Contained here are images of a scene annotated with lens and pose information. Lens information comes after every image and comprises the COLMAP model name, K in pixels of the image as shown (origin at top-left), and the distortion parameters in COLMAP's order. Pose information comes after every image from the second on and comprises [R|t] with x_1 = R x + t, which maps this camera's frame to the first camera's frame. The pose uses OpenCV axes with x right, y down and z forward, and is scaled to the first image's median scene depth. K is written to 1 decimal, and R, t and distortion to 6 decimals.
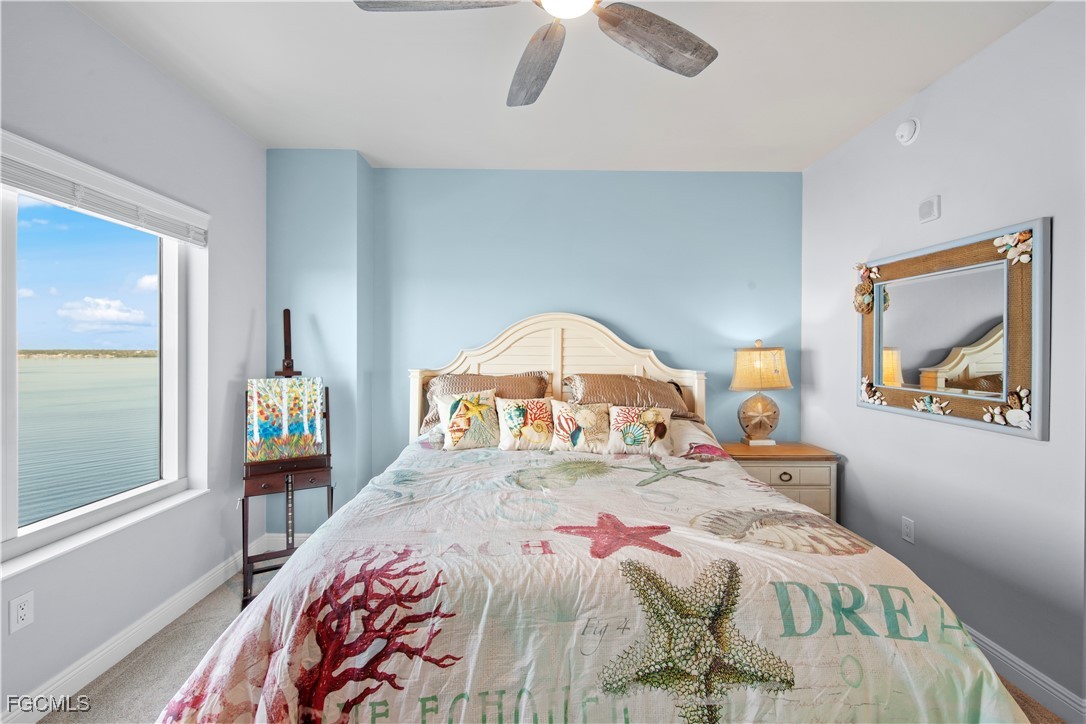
lens RADIAL K [[456.8, 0, 548.5], [0, 456.8, 353.2], [0, 0, 1]] dist [0.006627, -0.004185]
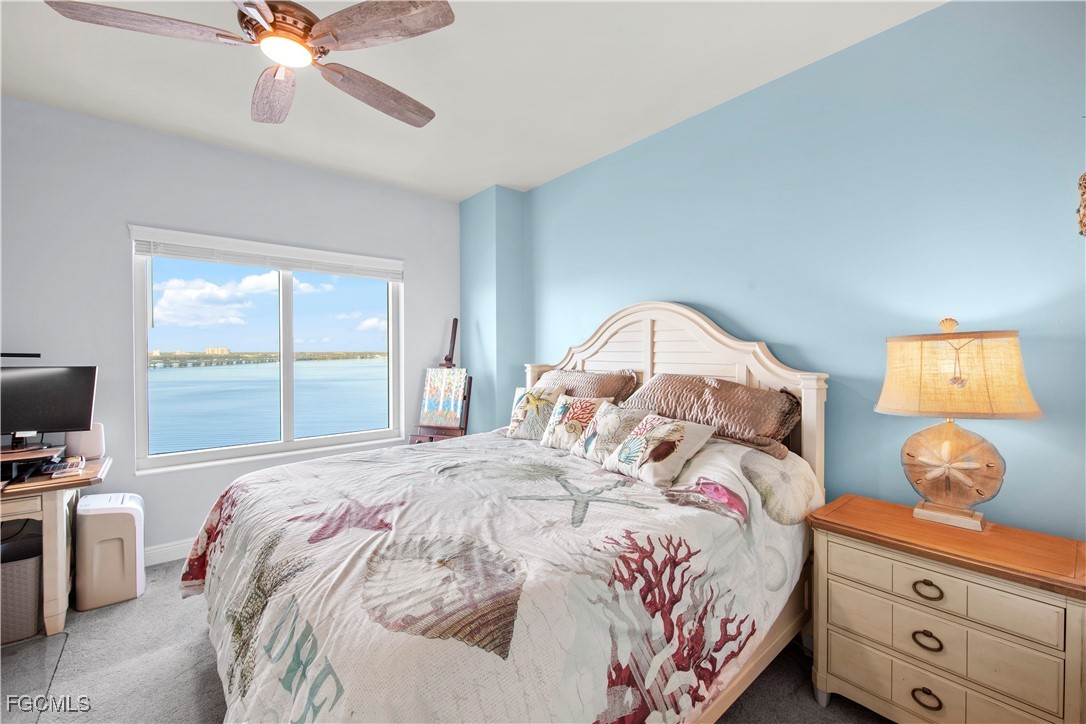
lens RADIAL K [[456.8, 0, 545.9], [0, 456.8, 357.3], [0, 0, 1]] dist [0.006627, -0.004185]
pose [[0.619058, 0.004938, -0.785330, 0.652807], [0.001800, 0.999969, 0.007706, 0.009551], [0.785343, -0.006184, 0.619030, 0.360062]]
